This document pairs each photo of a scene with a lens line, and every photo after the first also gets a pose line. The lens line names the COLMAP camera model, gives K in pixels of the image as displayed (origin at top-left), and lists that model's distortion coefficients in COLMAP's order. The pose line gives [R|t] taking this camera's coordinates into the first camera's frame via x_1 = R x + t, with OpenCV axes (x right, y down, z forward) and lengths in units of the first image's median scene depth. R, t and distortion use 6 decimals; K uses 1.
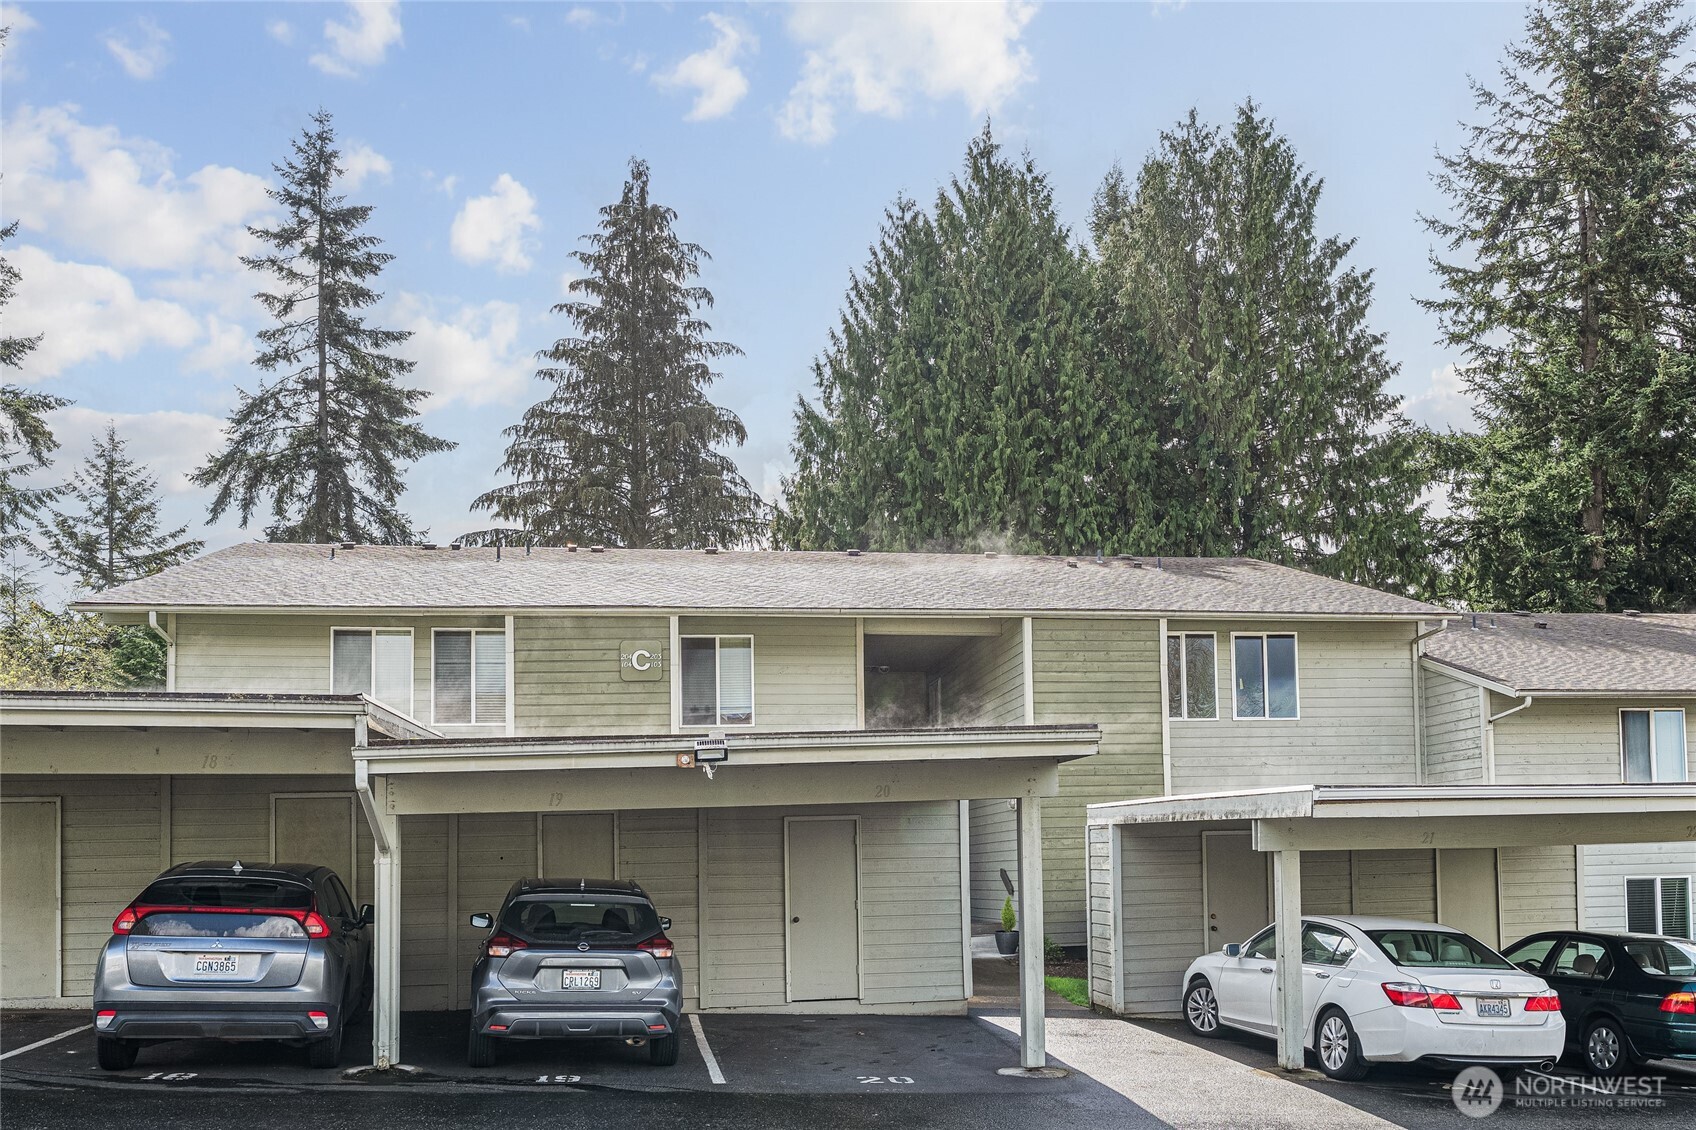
lens RADIAL K [[2332.8, 0, 851.0], [0, 2332.8, 565.0], [0, 0, 1]] dist [-0.003452, 0.000000]
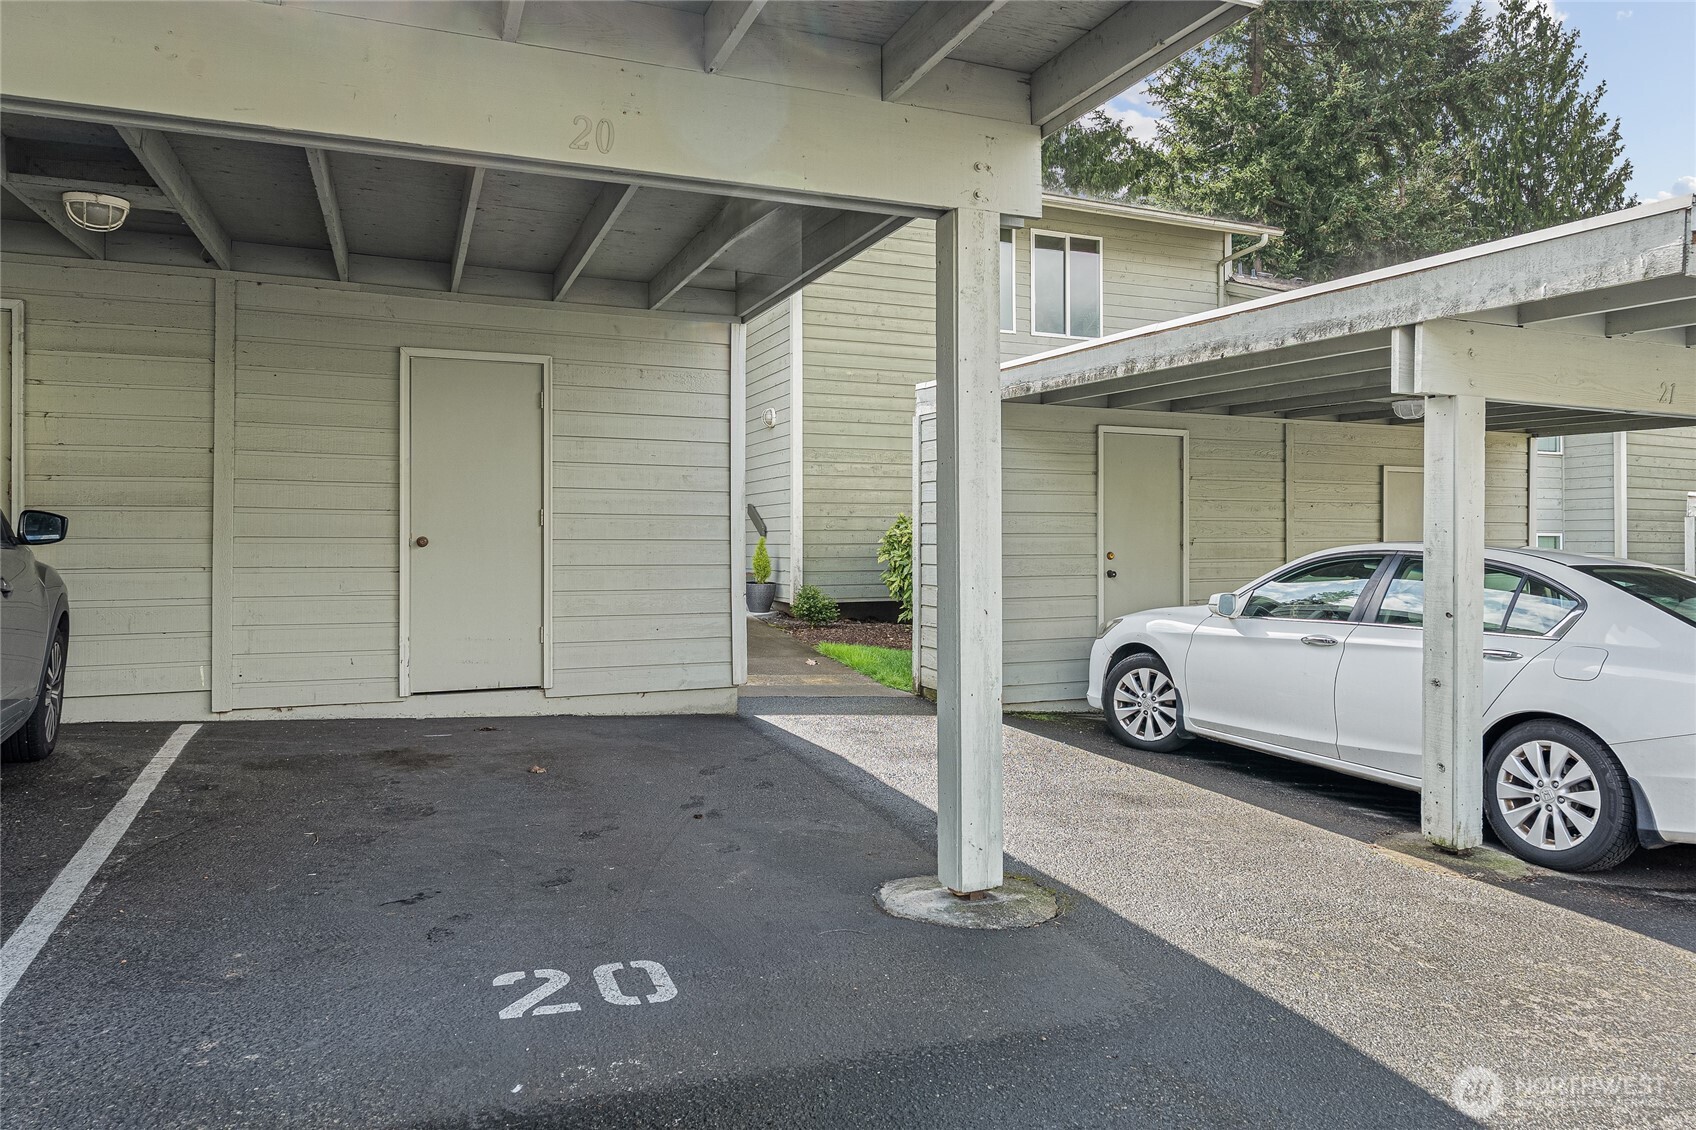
lens RADIAL K [[1146.4, 0, 848.4], [0, 1146.4, 561.3], [0, 0, 1]] dist [0.001955, -0.000264]
pose [[0.973209, 0.017895, 0.229226, 0.010990], [-0.044374, 0.992842, 0.110889, 0.122158], [-0.225601, -0.118090, 0.967036, 0.719158]]
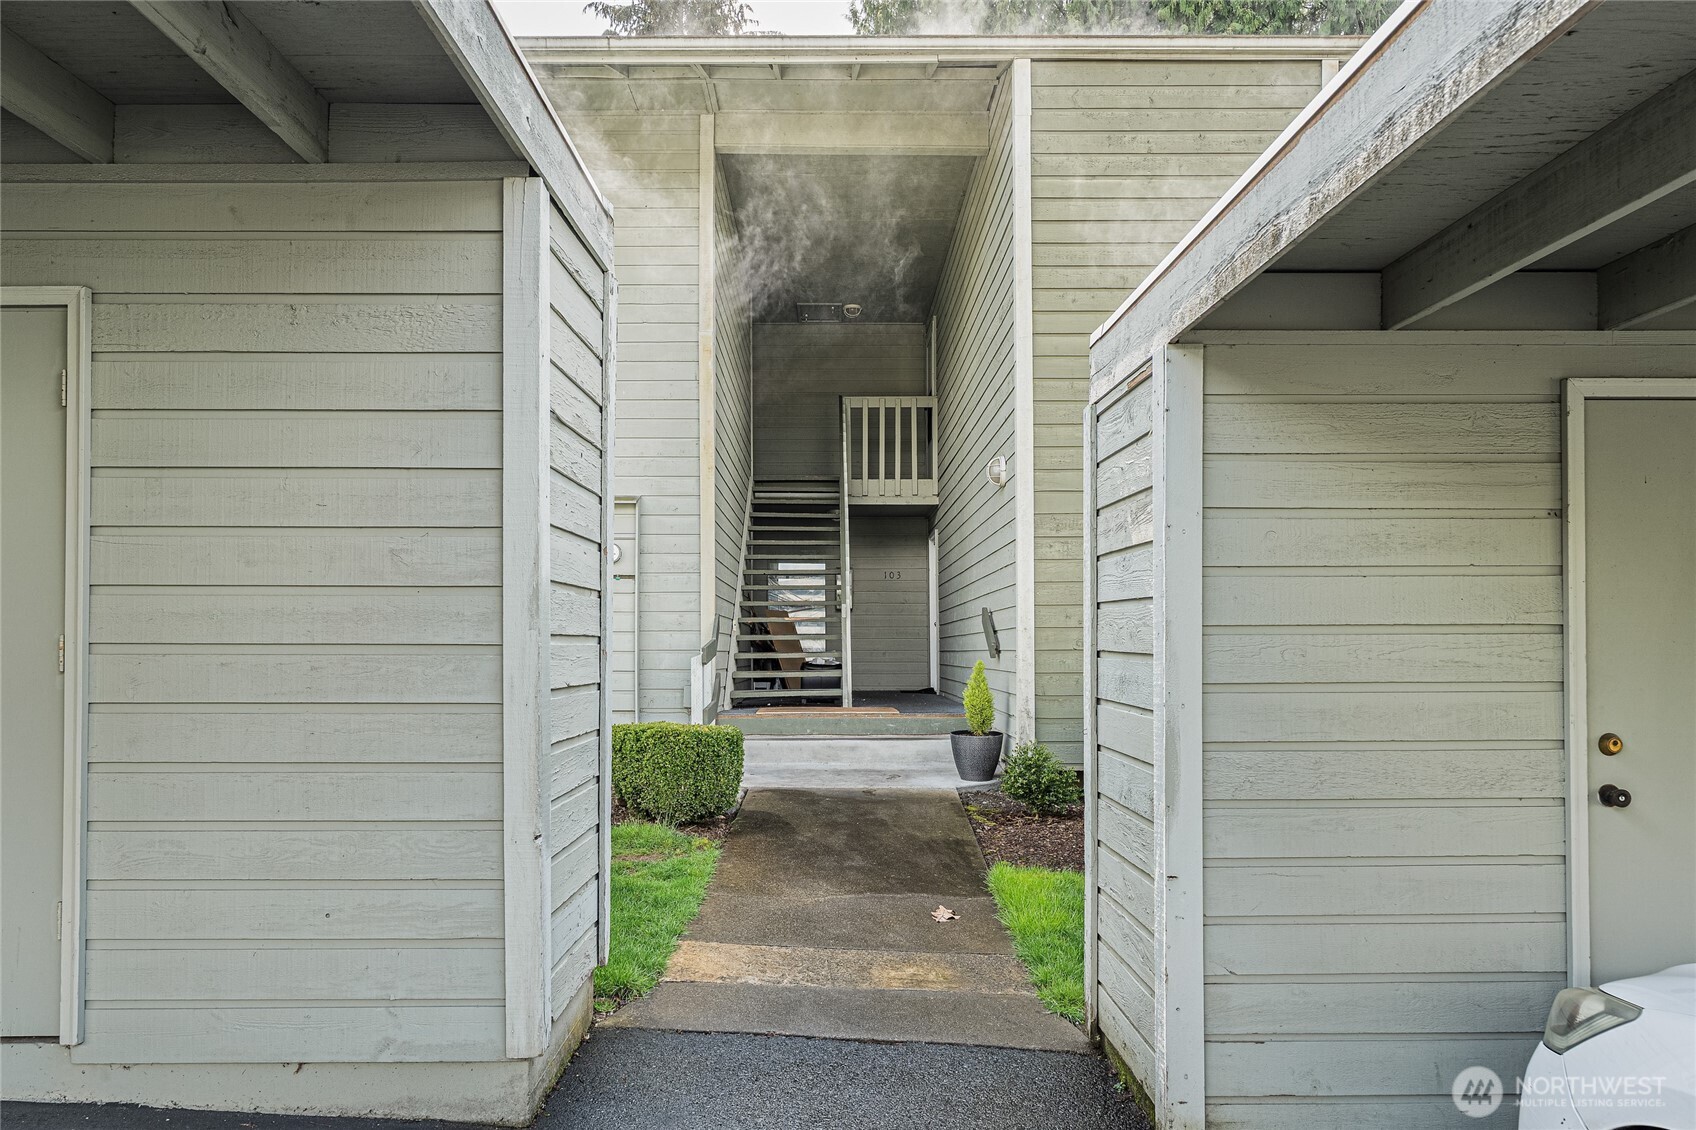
lens RADIAL K [[1163.1, 0, 833.2], [0, 1163.1, 641.0], [0, 0, 1]] dist [-0.003393, -0.001105]
pose [[0.986436, 0.017963, -0.163160, 0.099745], [-0.001385, 0.994870, 0.101155, 0.131337], [0.164140, -0.099557, 0.981400, 0.890882]]
